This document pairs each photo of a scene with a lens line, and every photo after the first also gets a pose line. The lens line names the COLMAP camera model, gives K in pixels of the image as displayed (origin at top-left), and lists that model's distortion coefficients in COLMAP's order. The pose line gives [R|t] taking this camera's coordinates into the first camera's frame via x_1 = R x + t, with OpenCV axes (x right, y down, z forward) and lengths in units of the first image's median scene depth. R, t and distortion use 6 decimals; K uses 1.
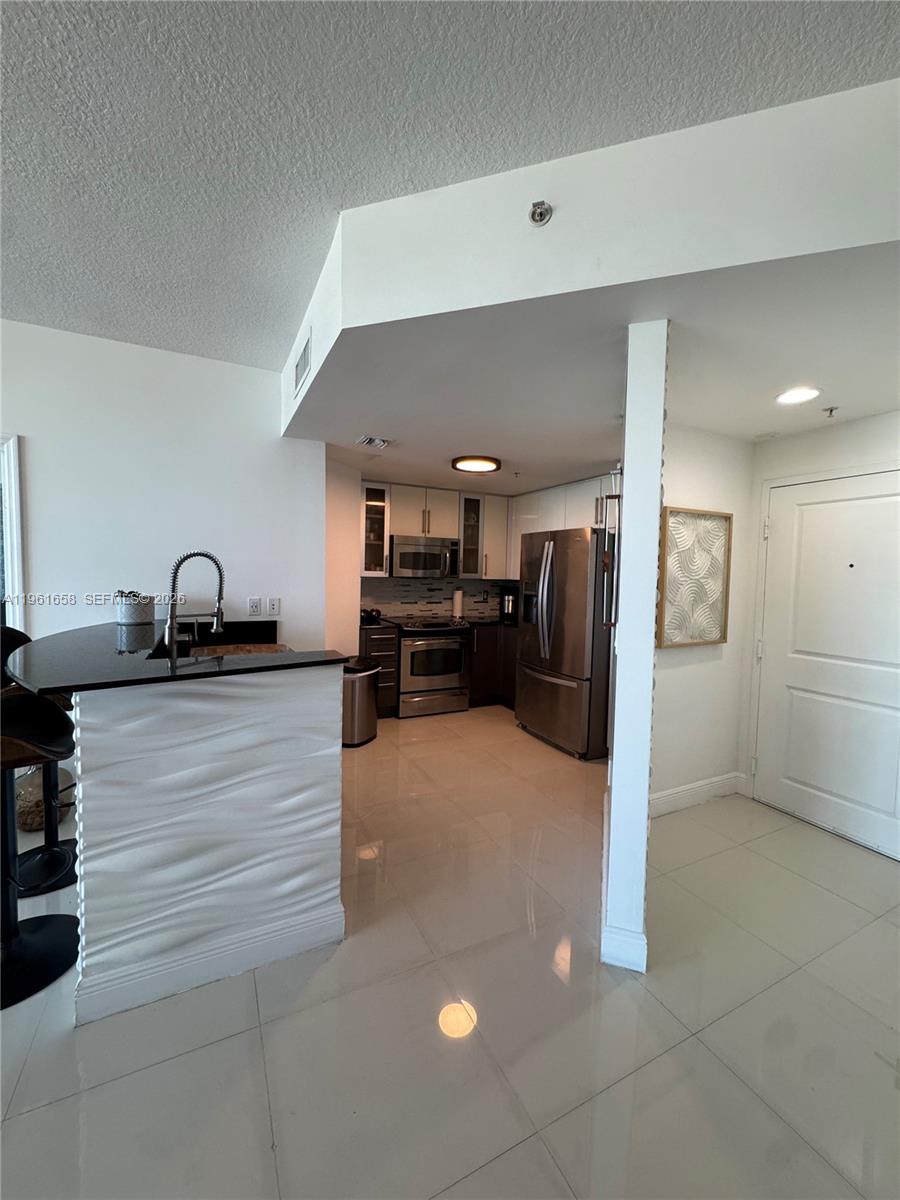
lens RADIAL K [[480.6, 0, 451.9], [0, 480.6, 598.1], [0, 0, 1]] dist [-0.001773, -0.000139]
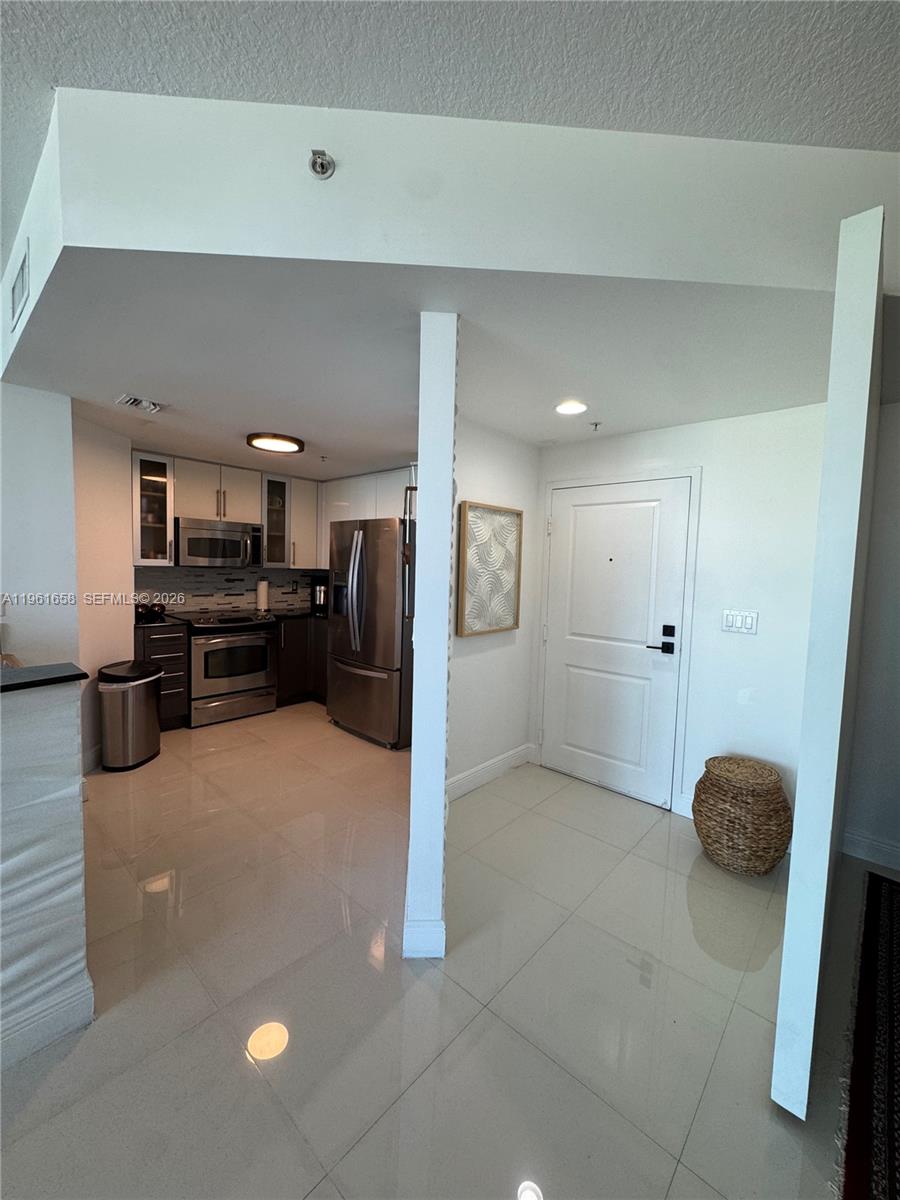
lens RADIAL K [[480.6, 0, 451.9], [0, 480.6, 598.1], [0, 0, 1]] dist [-0.001773, -0.000139]
pose [[0.933721, -0.019021, 0.357497, 0.028634], [0.009903, 0.999578, 0.027317, -0.006136], [-0.357866, -0.021966, 0.933515, 0.022940]]
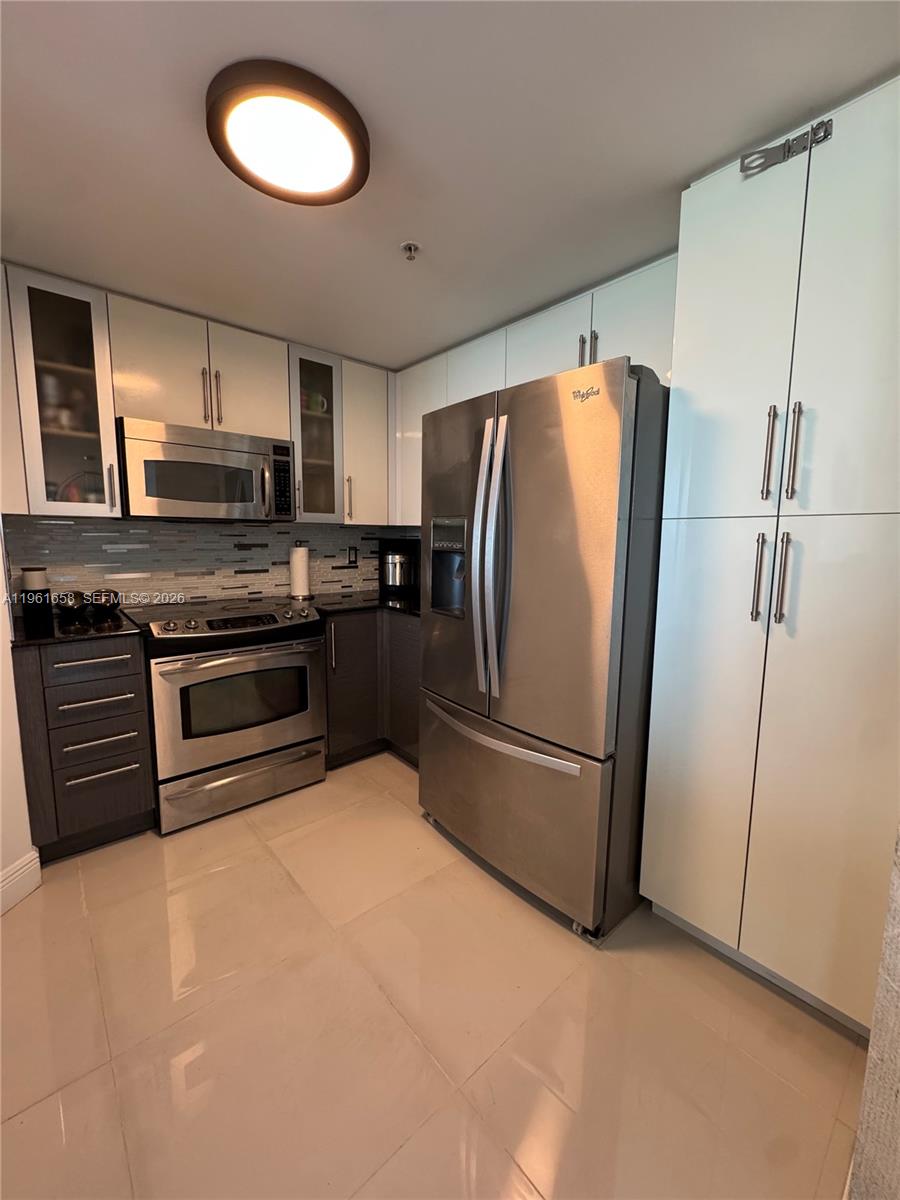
lens RADIAL K [[480.6, 0, 451.9], [0, 480.6, 598.1], [0, 0, 1]] dist [-0.001773, -0.000139]
pose [[0.967948, -0.044260, 0.247219, 0.056707], [0.024630, 0.996333, 0.081939, 0.001339], [-0.249939, -0.073224, 0.965489, 0.586942]]
